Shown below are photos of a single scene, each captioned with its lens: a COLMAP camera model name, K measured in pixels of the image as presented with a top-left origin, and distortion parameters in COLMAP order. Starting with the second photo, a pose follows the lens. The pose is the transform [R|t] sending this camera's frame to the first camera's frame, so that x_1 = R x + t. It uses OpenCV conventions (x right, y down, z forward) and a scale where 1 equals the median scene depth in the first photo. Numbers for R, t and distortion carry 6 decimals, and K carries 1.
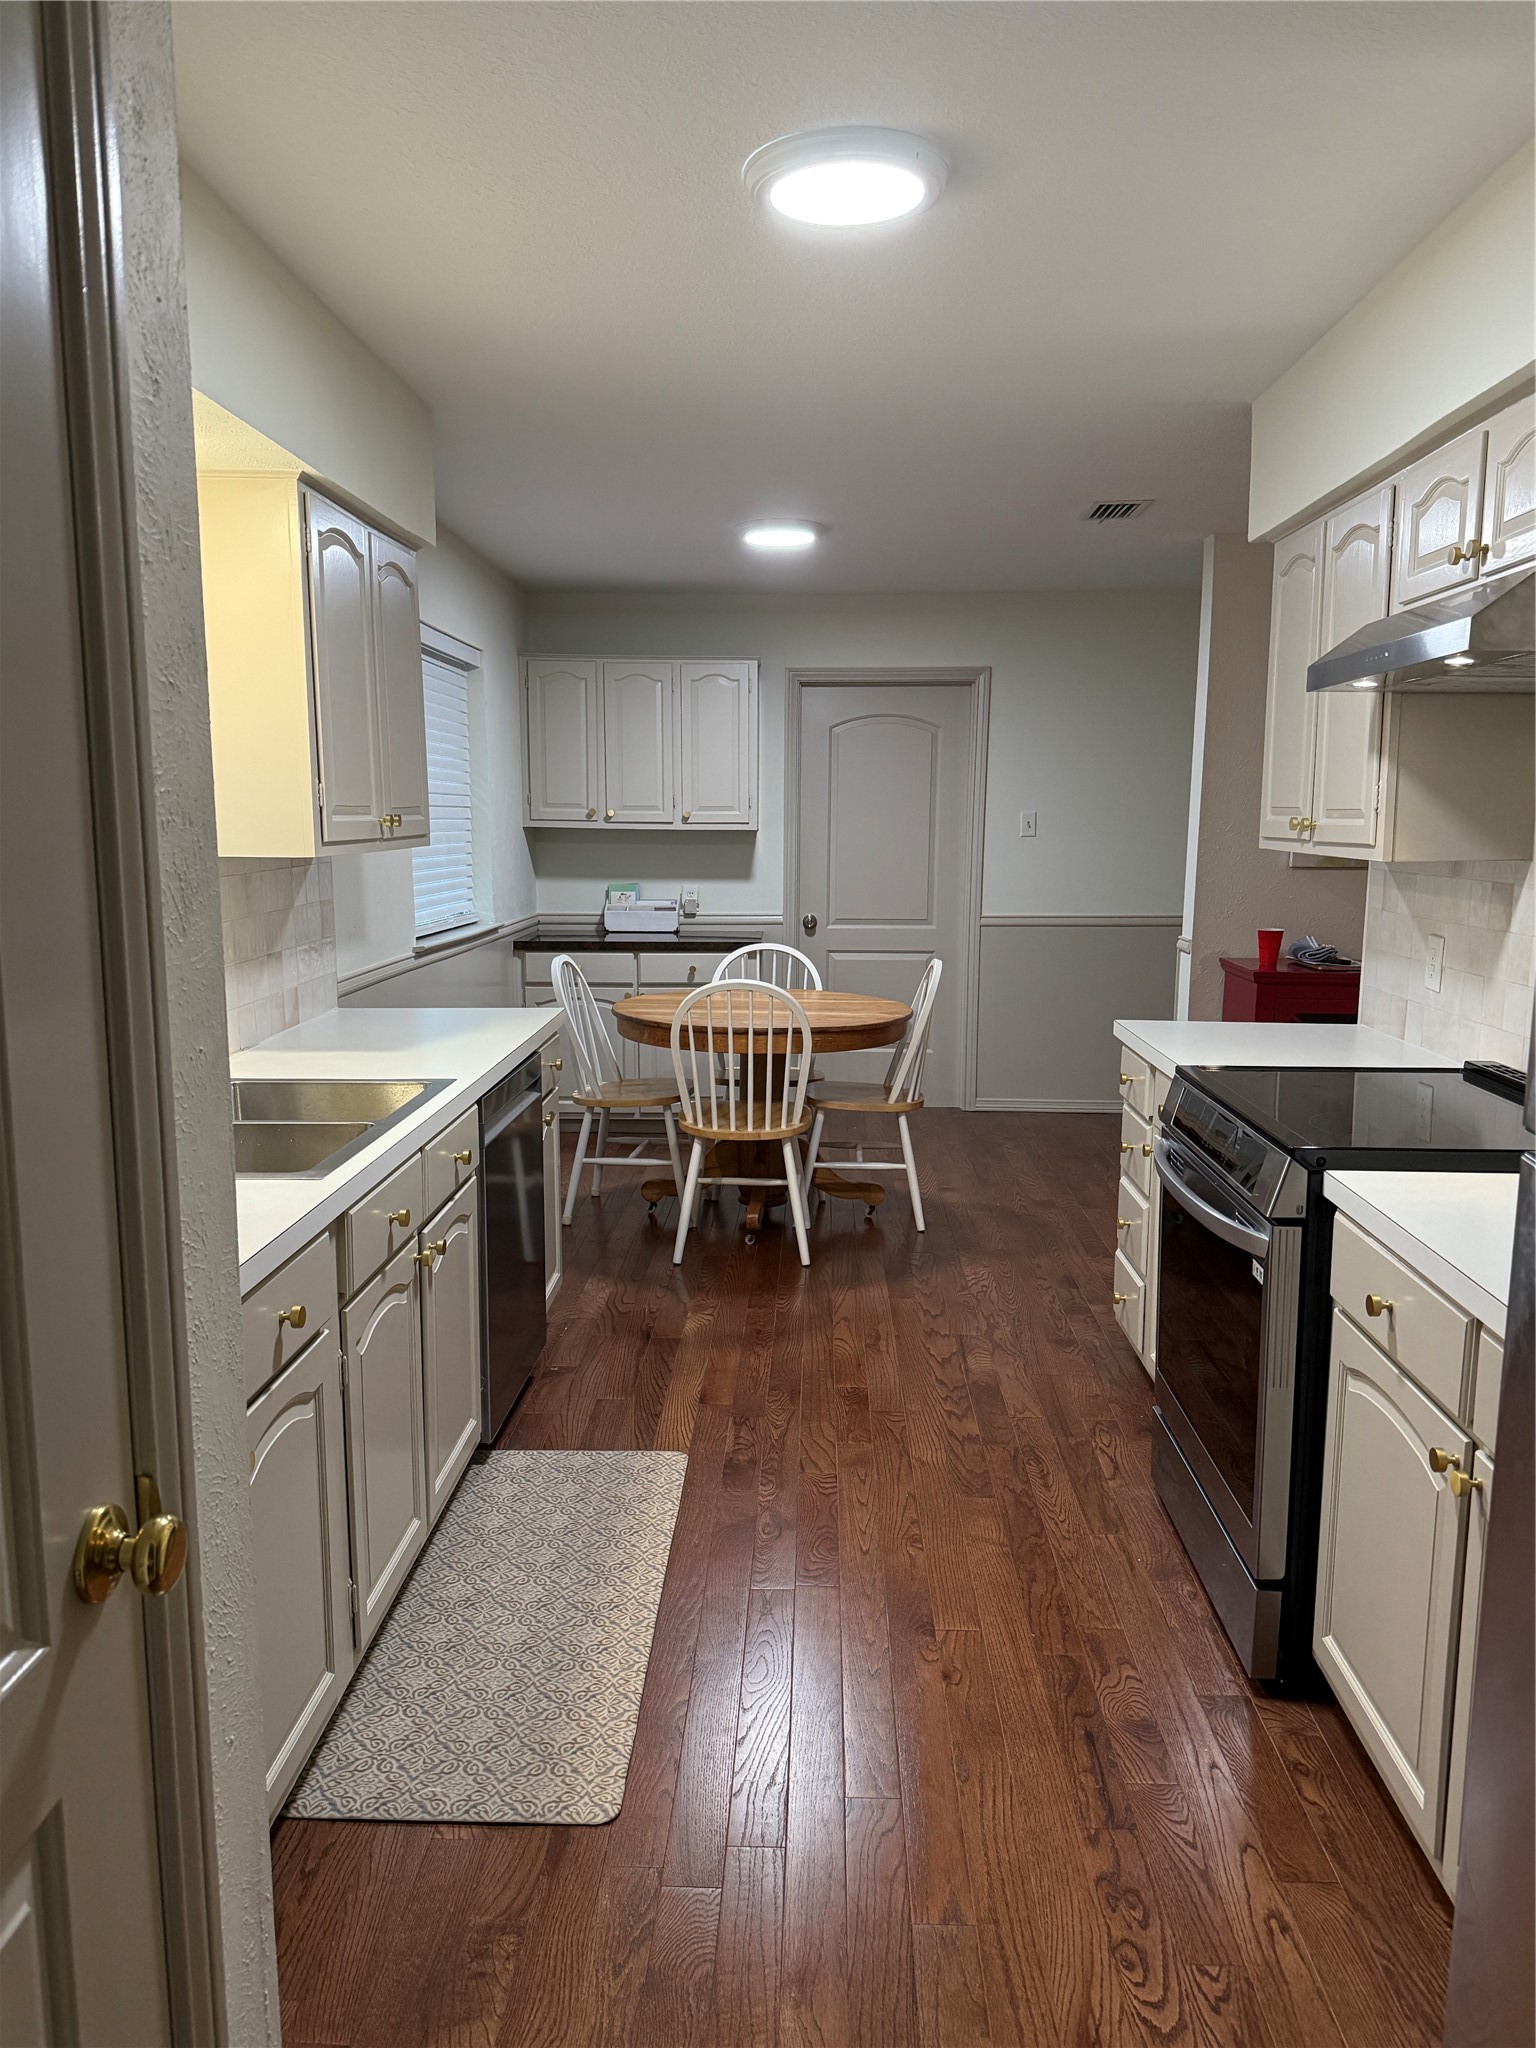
lens RADIAL K [[1487.4, 0, 768.8], [0, 1487.4, 1023.2], [0, 0, 1]] dist [0.010827, 0.000591]
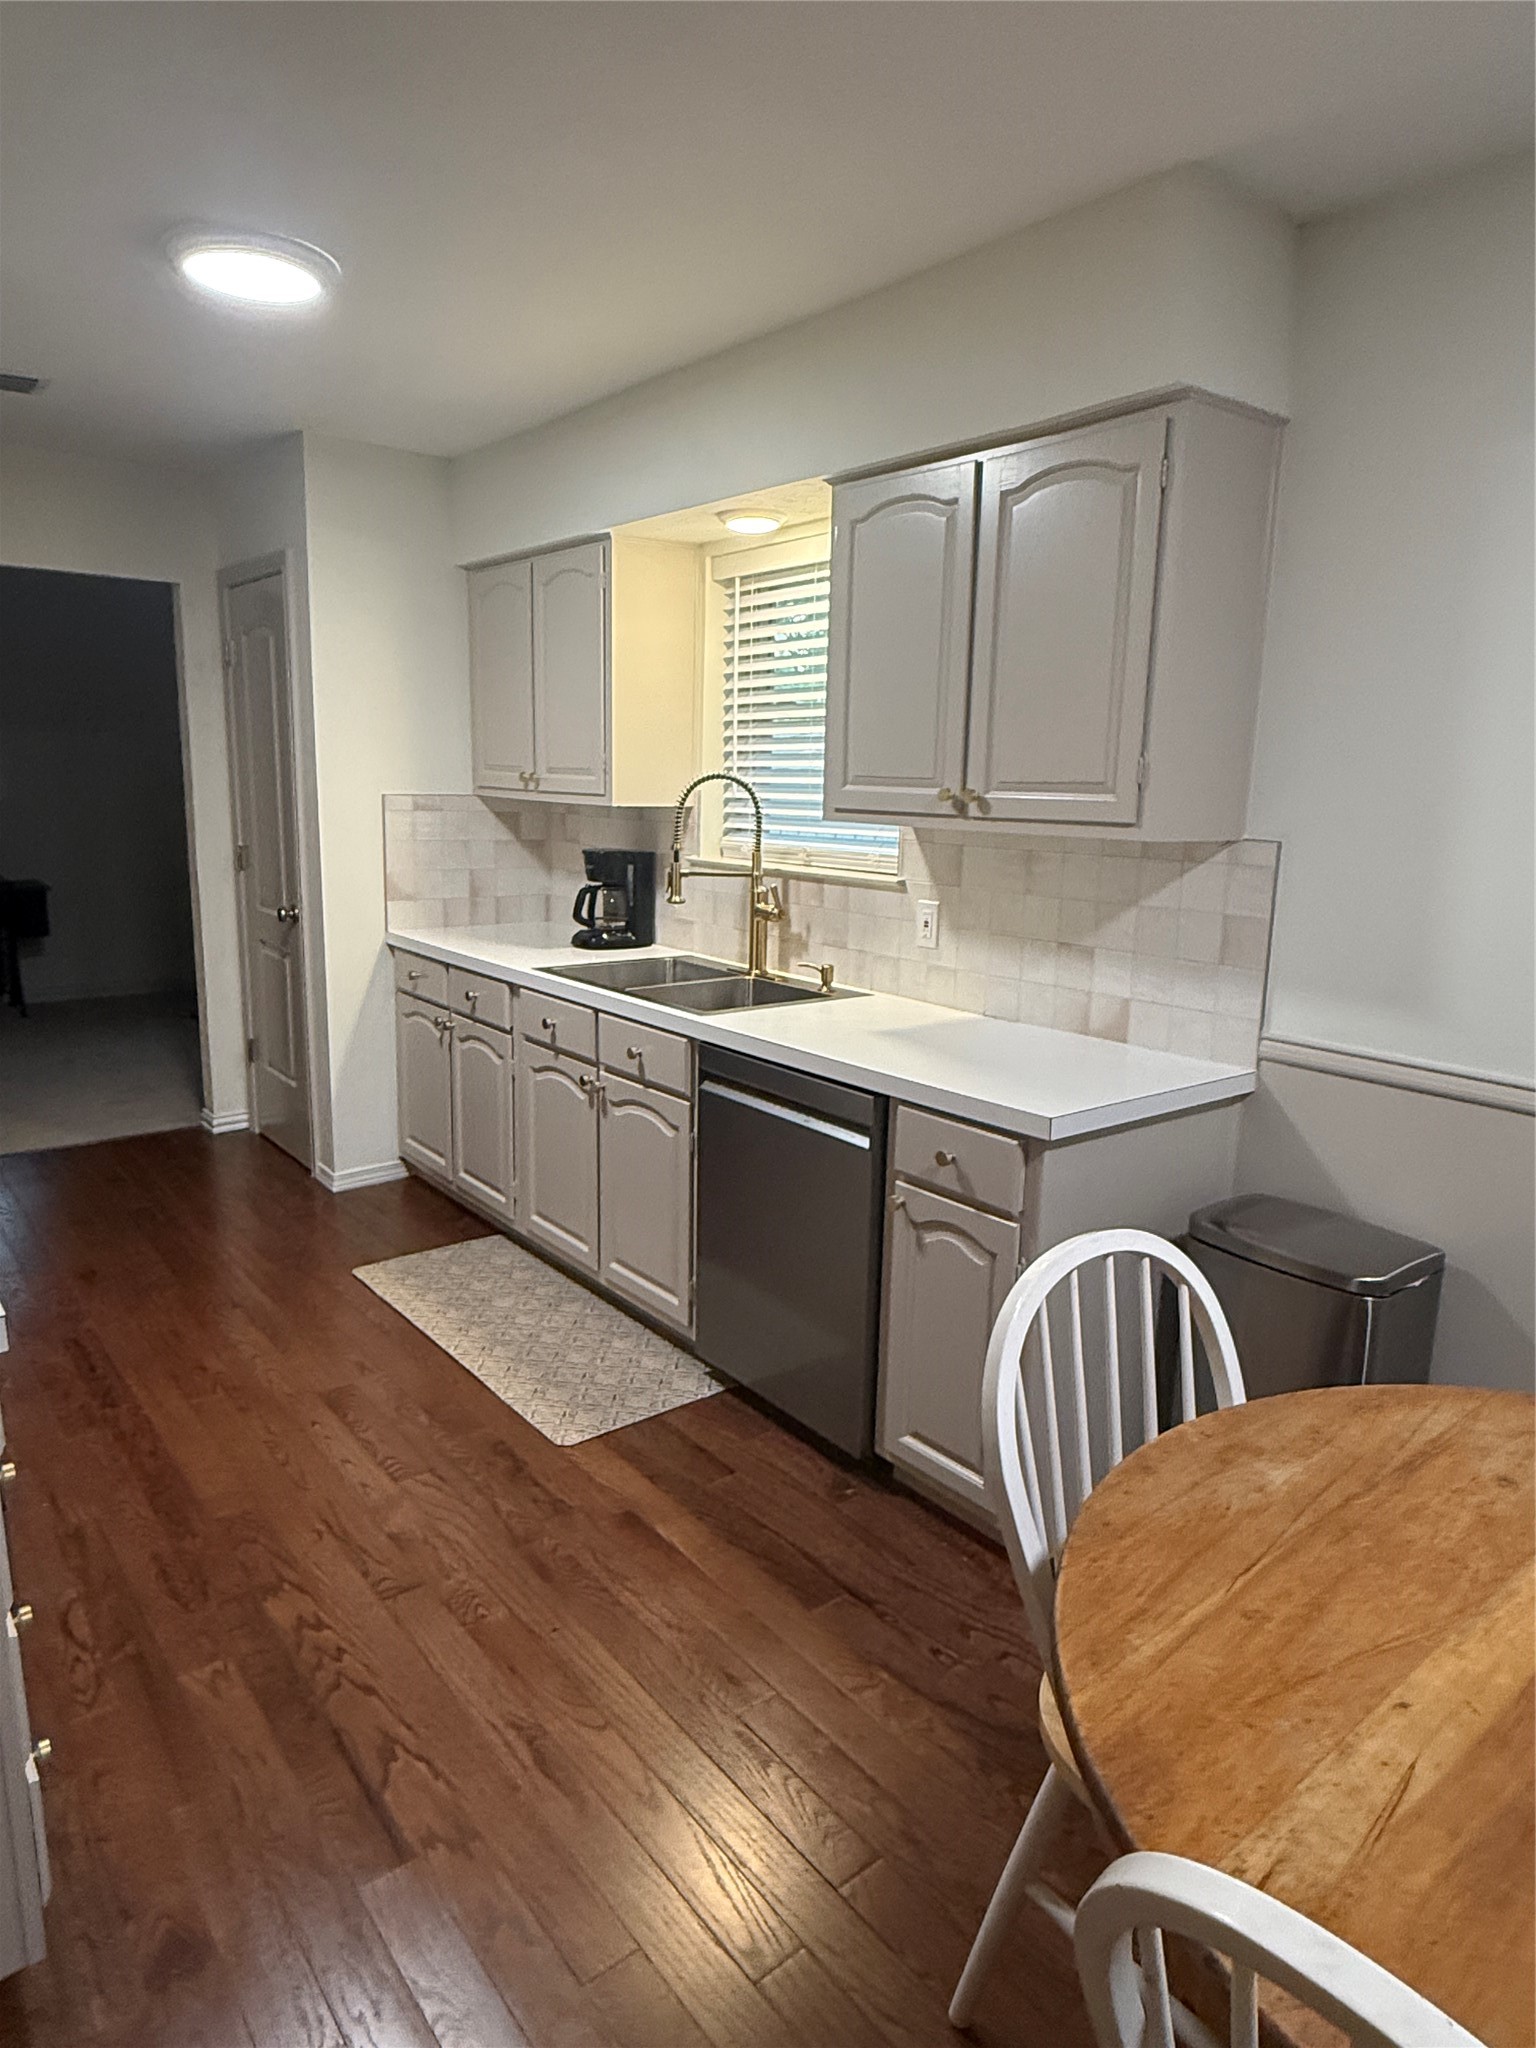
lens RADIAL K [[1266.2, 0, 767.3], [0, 1266.2, 1028.7], [0, 0, 1]] dist [0.004177, -0.000270]
pose [[-0.761159, 0.115944, -0.638118, 0.342144], [-0.116314, 0.943536, 0.310179, -0.240658], [0.638051, 0.310317, -0.704695, 1.612703]]
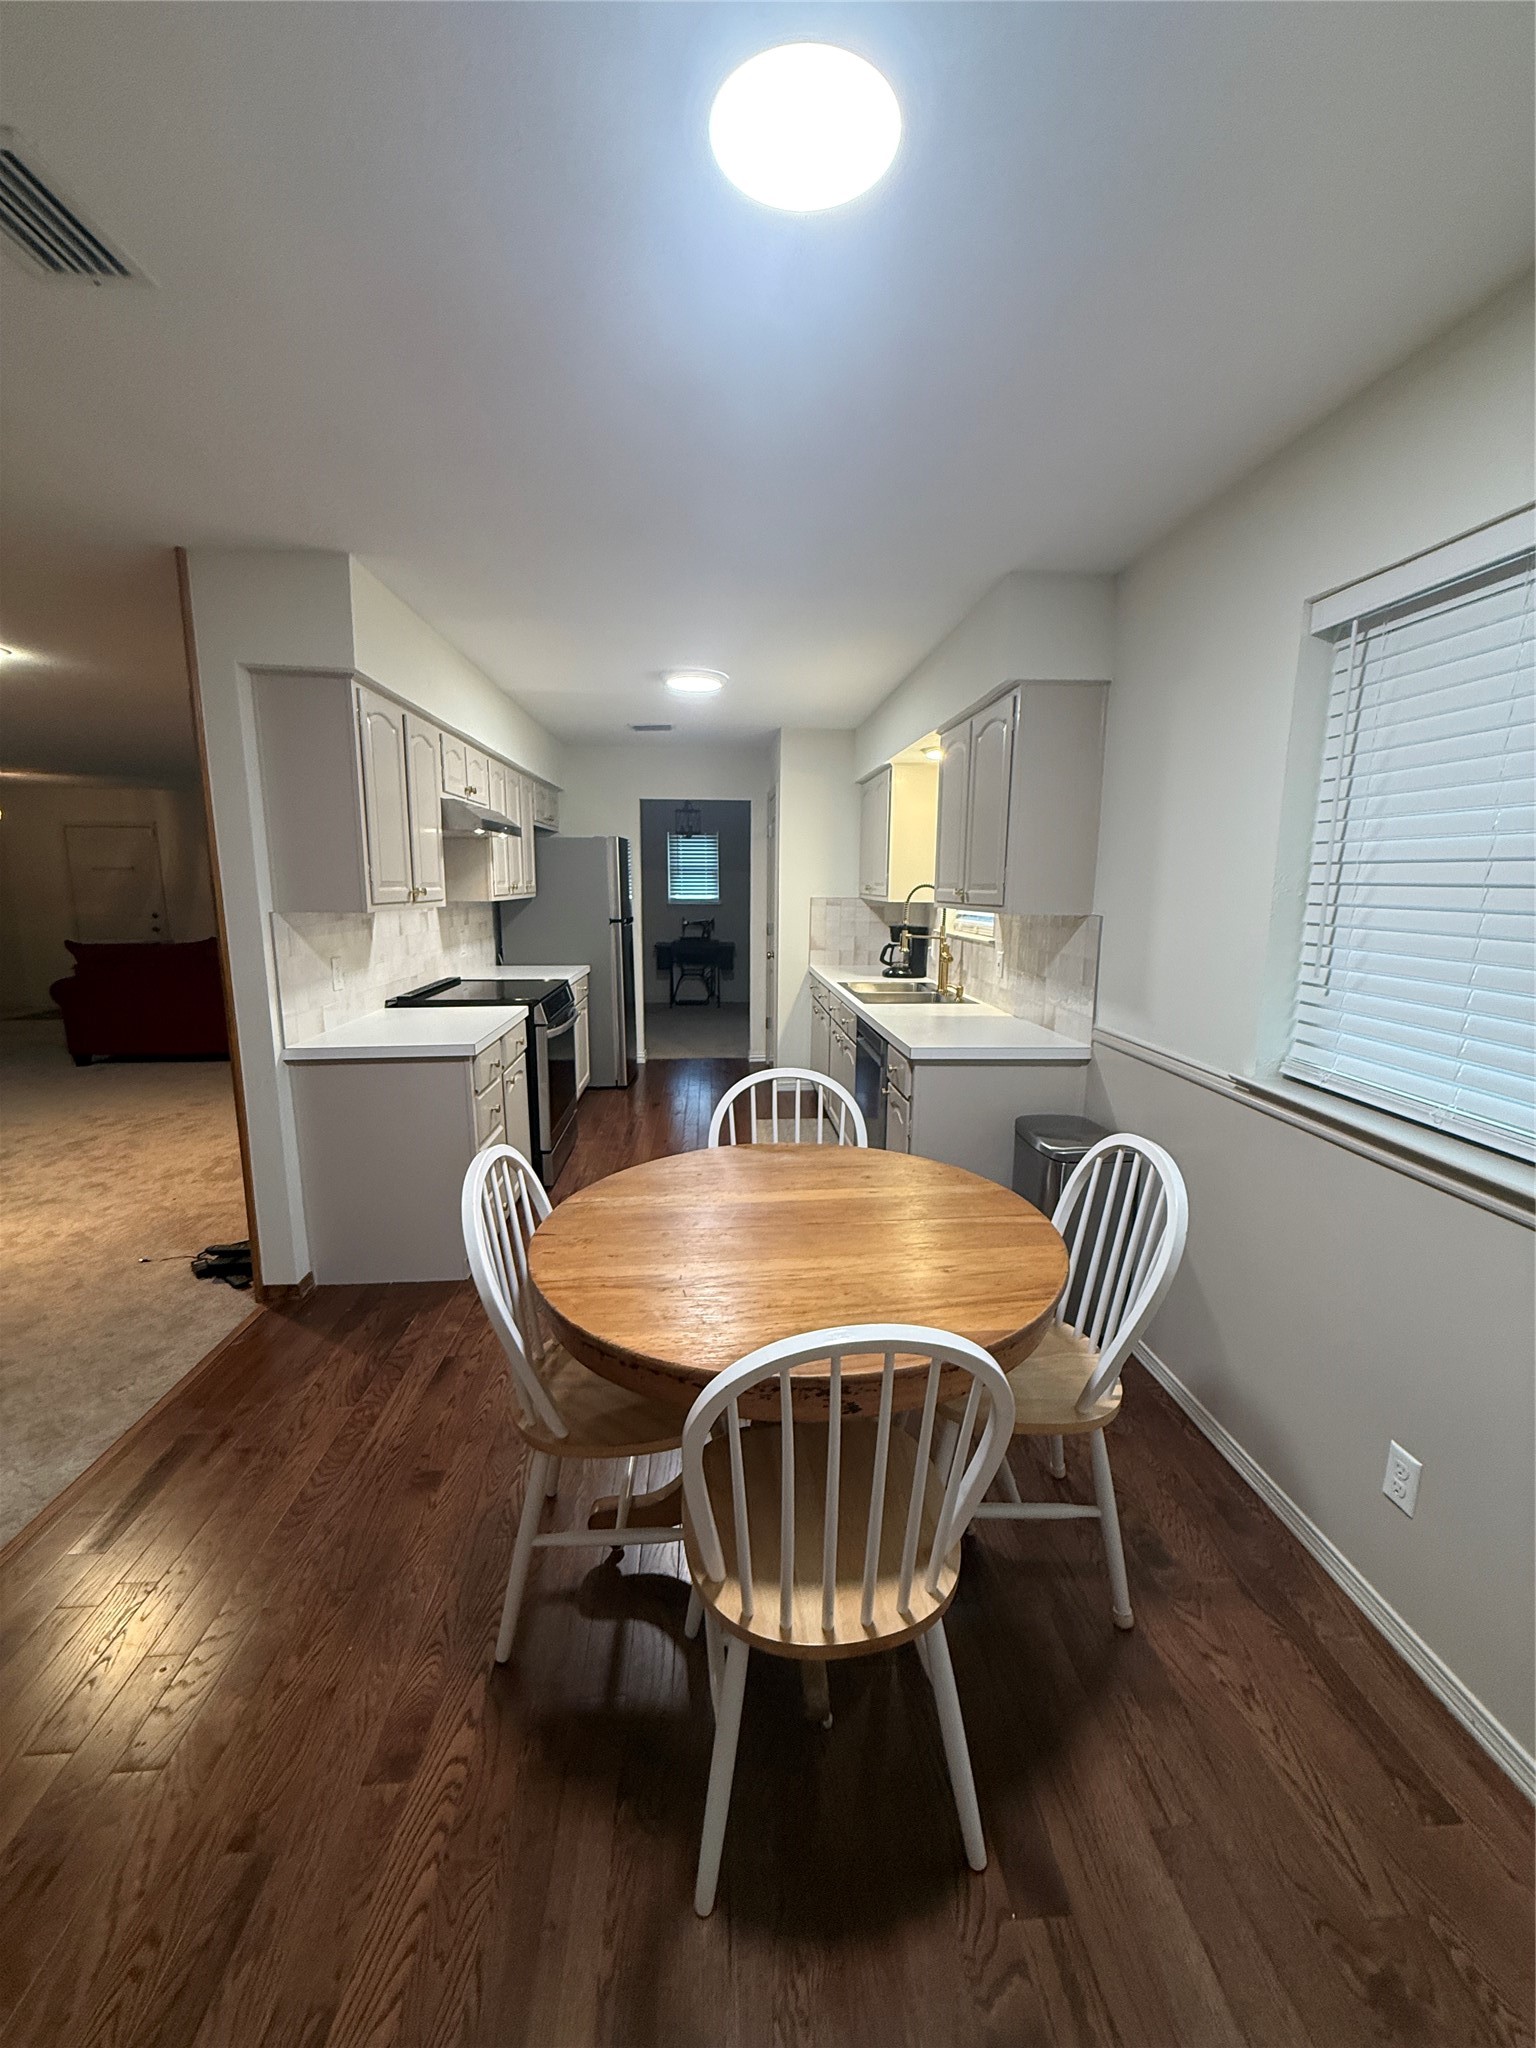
lens RADIAL K [[818.8, 0, 769.1], [0, 818.8, 1020.7], [0, 0, 1]] dist [-0.001337, -0.000024]
pose [[-0.994477, 0.011905, -0.104282, 0.055808], [-0.021100, 0.950587, 0.309741, -0.299571], [0.102816, 0.310230, -0.945085, 2.042497]]
